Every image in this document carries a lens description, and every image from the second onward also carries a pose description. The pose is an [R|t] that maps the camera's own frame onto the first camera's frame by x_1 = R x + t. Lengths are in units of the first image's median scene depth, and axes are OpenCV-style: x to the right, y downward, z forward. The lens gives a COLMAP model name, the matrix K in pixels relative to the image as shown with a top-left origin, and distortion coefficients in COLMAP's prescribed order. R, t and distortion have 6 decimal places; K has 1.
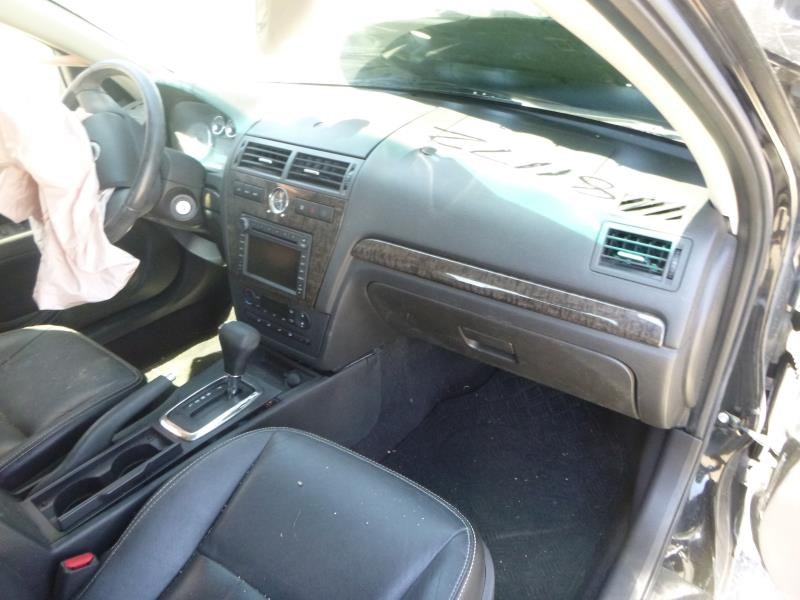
lens RADIAL K [[570.2, 0, 400.0], [0, 570.2, 300.0], [0, 0, 1]] dist [-0.058442, -0.002677]
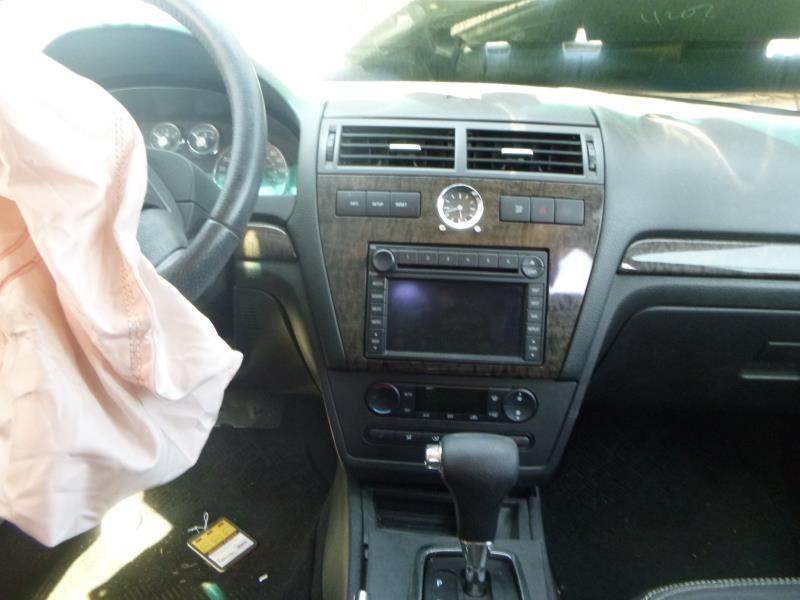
lens RADIAL K [[570.2, 0, 400.0], [0, 570.2, 300.0], [0, 0, 1]] dist [-0.058442, -0.002677]
pose [[0.826636, -0.139666, 0.545130, -0.594995], [0.248535, 0.959725, -0.130990, -0.024004], [-0.504880, 0.243765, 0.828055, 0.576827]]
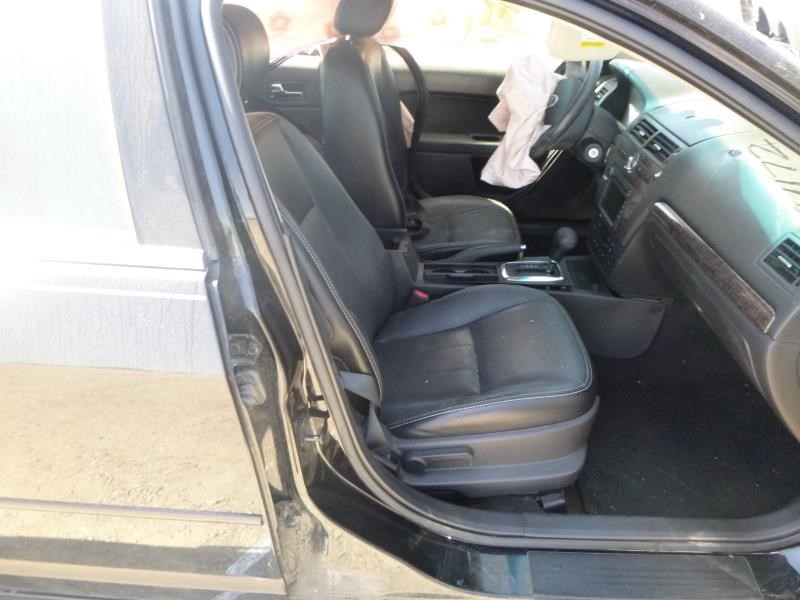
lens RADIAL K [[570.2, 0, 400.0], [0, 570.2, 300.0], [0, 0, 1]] dist [-0.058442, -0.002677]
pose [[0.551422, 0.437602, -0.710238, 0.610185], [-0.407071, 0.884279, 0.228789, 0.045754], [0.728167, 0.162958, 0.665746, -0.293694]]
